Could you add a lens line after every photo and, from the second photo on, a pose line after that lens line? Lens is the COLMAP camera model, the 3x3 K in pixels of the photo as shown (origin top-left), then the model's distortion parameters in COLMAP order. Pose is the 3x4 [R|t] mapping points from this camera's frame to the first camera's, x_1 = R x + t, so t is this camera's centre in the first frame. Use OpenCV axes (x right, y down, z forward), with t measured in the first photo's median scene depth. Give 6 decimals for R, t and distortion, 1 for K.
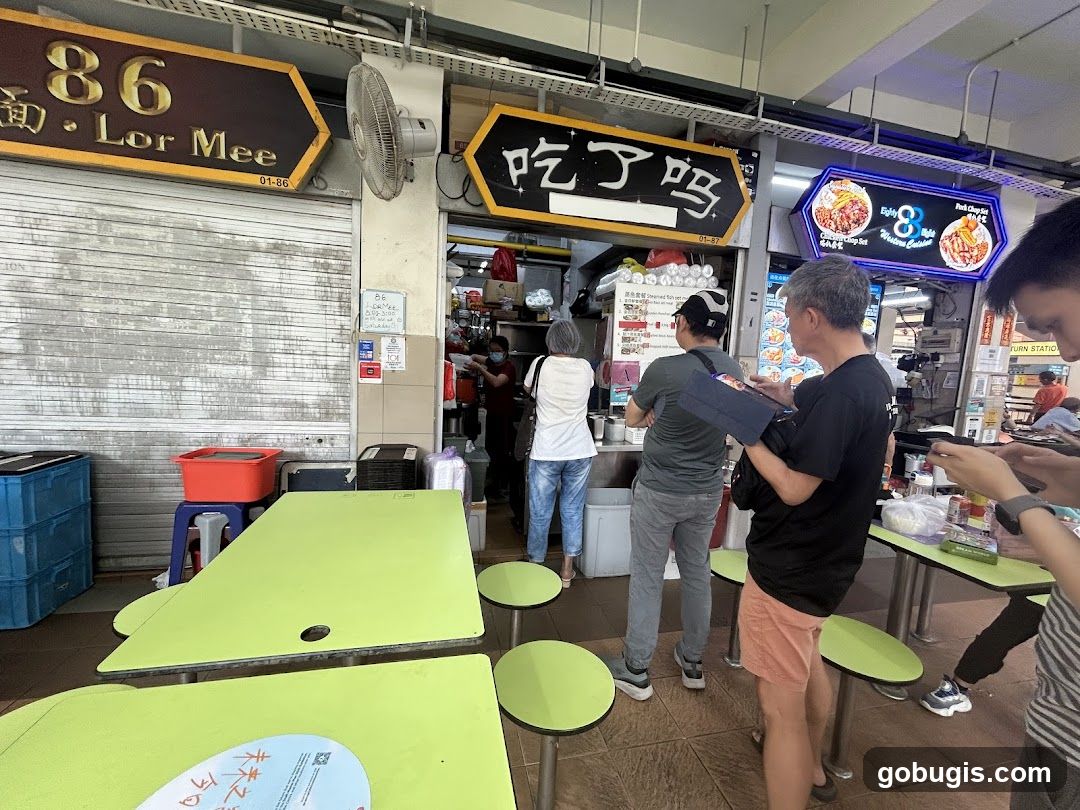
lens RADIAL K [[429.8, 0, 548.8], [0, 429.8, 421.3], [0, 0, 1]] dist [0.001210, -0.000130]
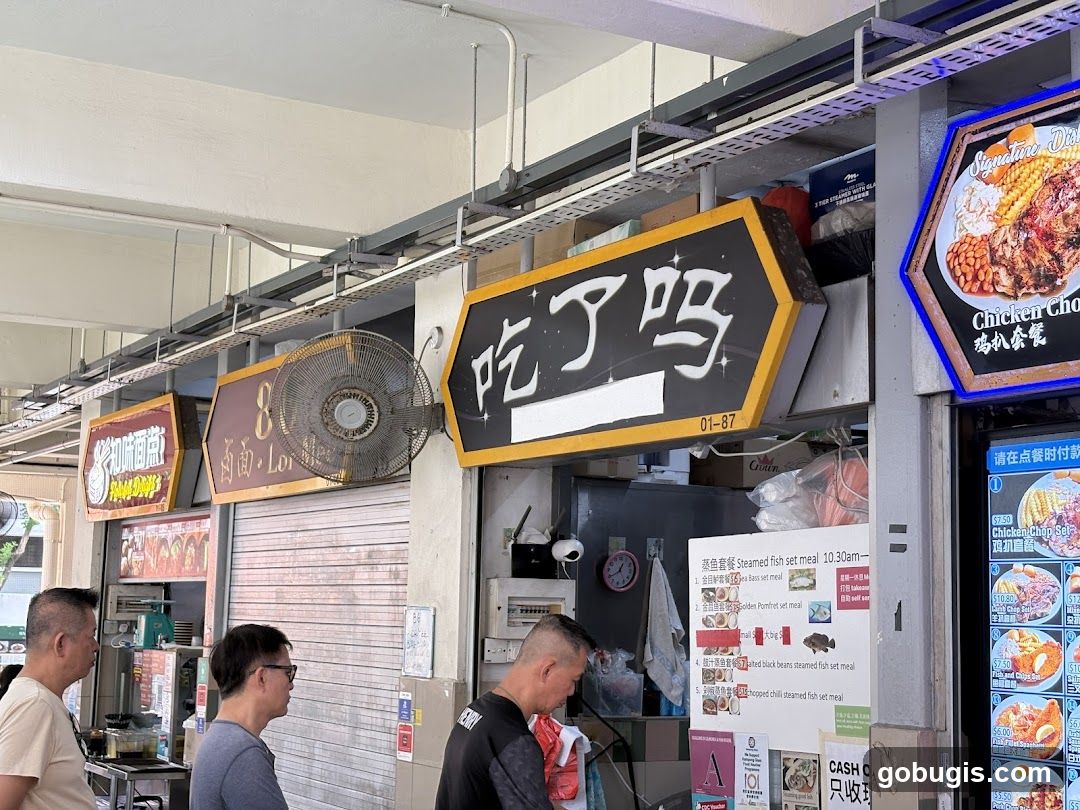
lens RADIAL K [[1609.7, 0, 540.2], [0, 1609.7, 424.2], [0, 0, 1]] dist [0.096920, 0.000000]
pose [[0.288490, -0.153215, -0.945145, 1.741354], [-0.126175, 0.972422, -0.196150, -0.116586], [0.949133, 0.175841, 0.261202, 0.475363]]
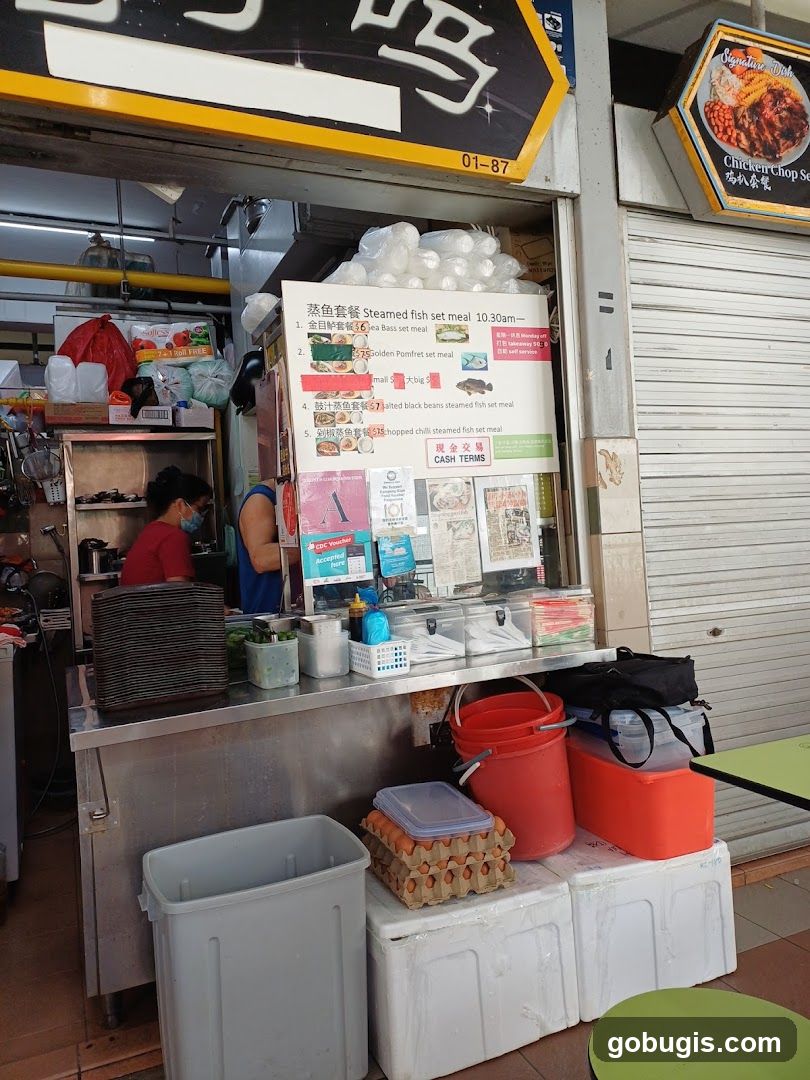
lens RADIAL K [[780.8, 0, 415.0], [0, 780.8, 529.6], [0, 0, 1]] dist [0.057875, -0.035426]
pose [[0.977897, -0.103379, 0.181744, 0.132019], [0.127872, 0.983411, -0.128652, 0.017558], [-0.165429, 0.149048, 0.974894, 0.322275]]
